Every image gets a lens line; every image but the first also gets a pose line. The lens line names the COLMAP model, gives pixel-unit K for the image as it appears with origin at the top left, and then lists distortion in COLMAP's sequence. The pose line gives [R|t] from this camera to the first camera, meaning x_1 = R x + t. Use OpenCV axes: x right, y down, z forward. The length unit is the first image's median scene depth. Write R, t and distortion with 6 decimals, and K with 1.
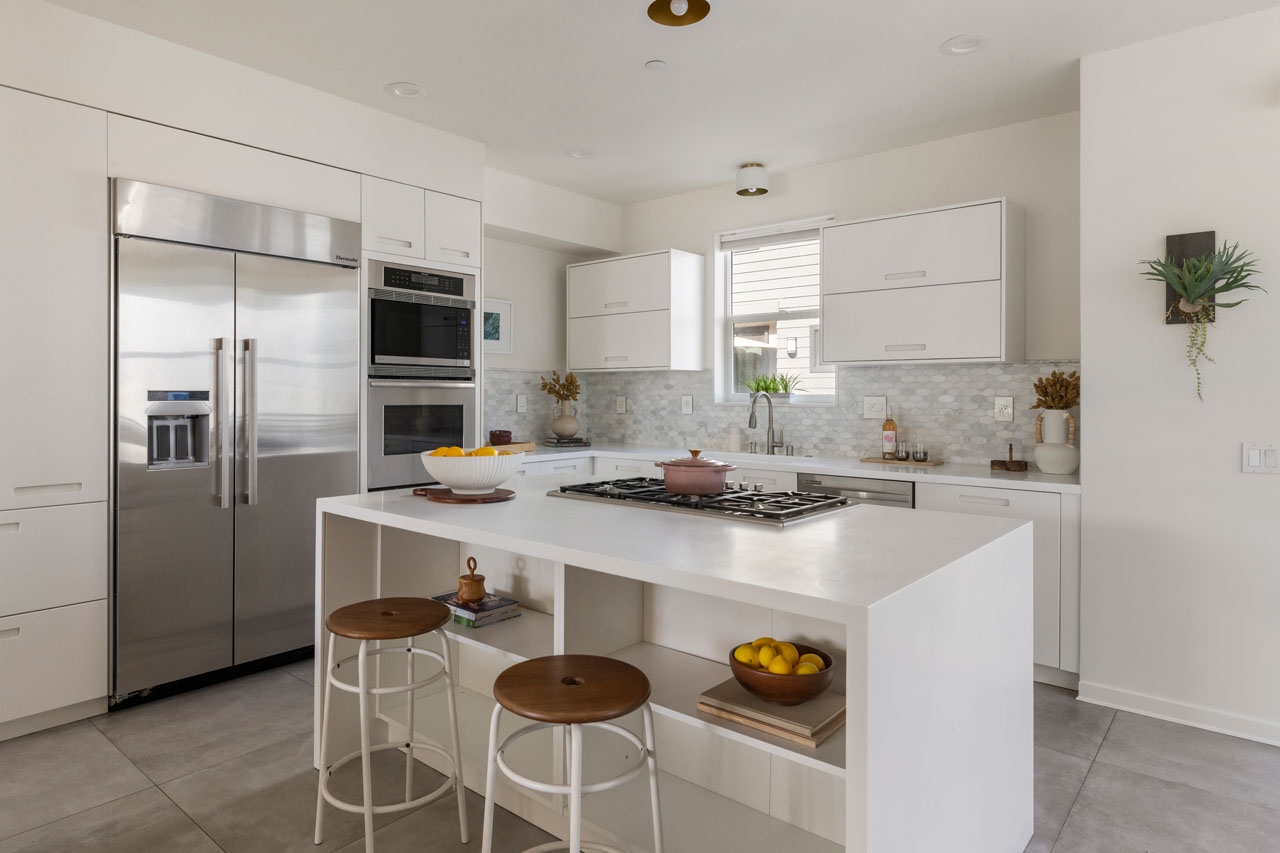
lens RADIAL K [[744.6, 0, 604.9], [0, 744.6, 388.9], [0, 0, 1]] dist [0.001718, 0.000989]
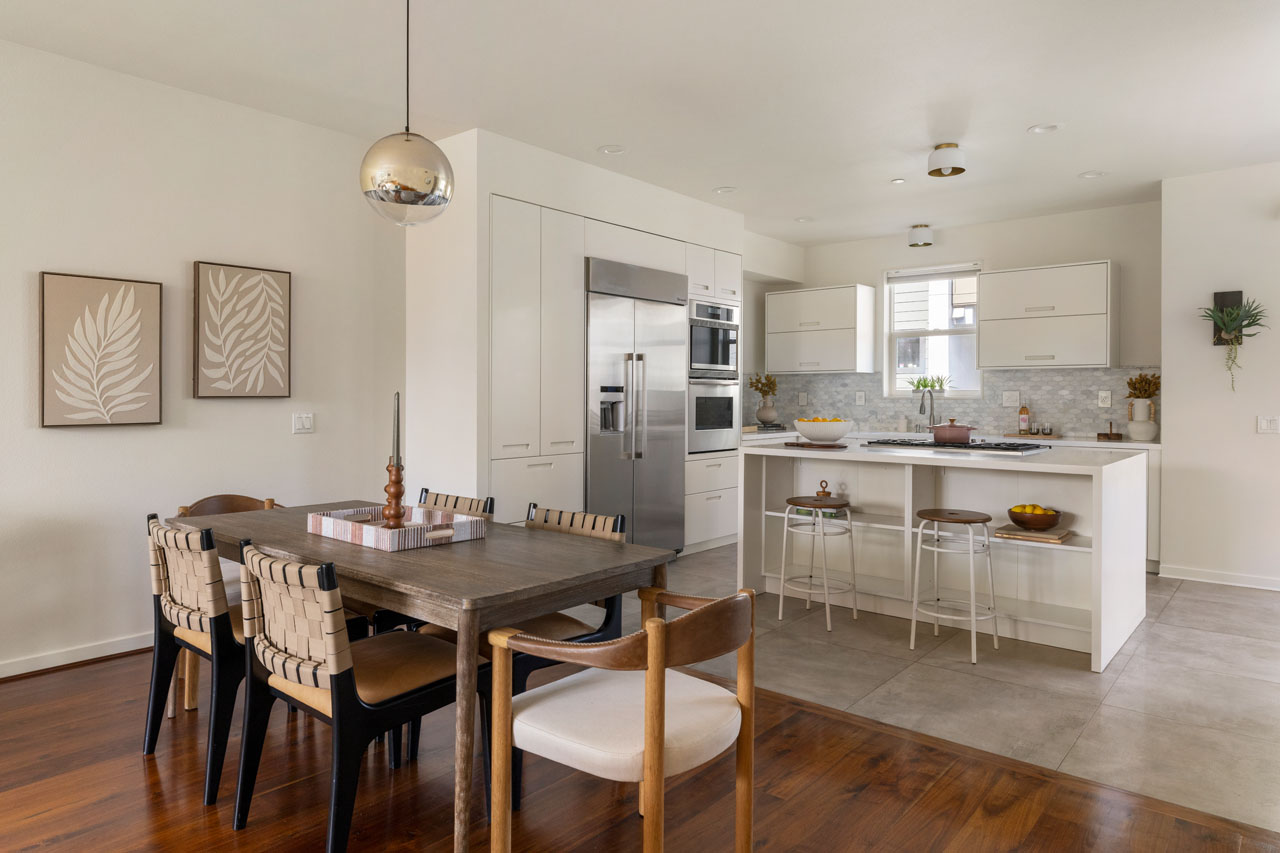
lens RADIAL K [[784.6, 0, 639.8], [0, 784.6, 395.0], [0, 0, 1]] dist [-0.001306, -0.001149]
pose [[0.999813, -0.001416, 0.019286, -0.402525], [0.001301, 0.999981, 0.006003, 0.008206], [-0.019294, -0.005976, 0.999796, -0.519523]]
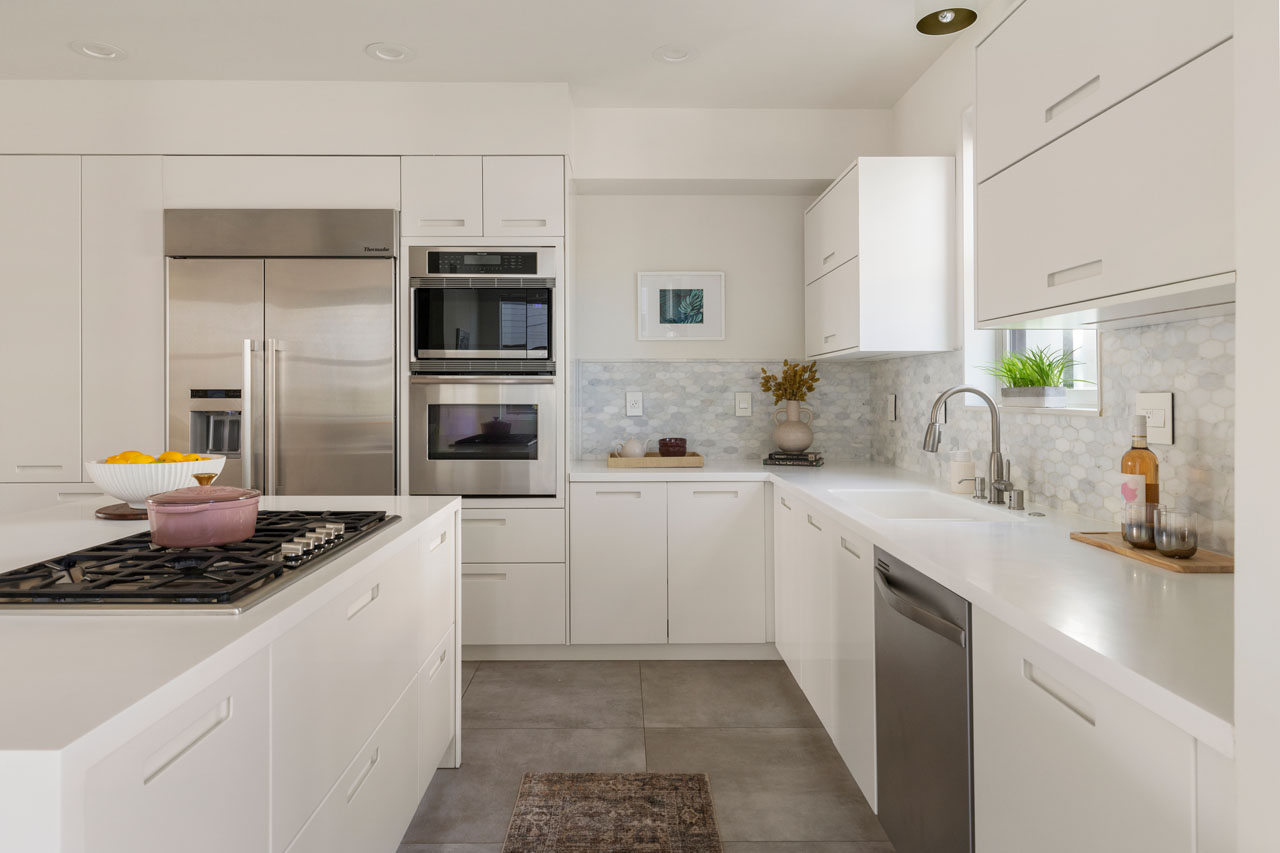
lens RADIAL K [[783.8, 0, 640.7], [0, 783.8, 384.5], [0, 0, 1]] dist [0.001087, 0.000453]
pose [[0.669102, -0.011871, -0.743076, 0.537316], [0.007406, 0.999929, -0.009306, 0.007956], [0.743134, 0.000723, 0.669143, 0.505703]]
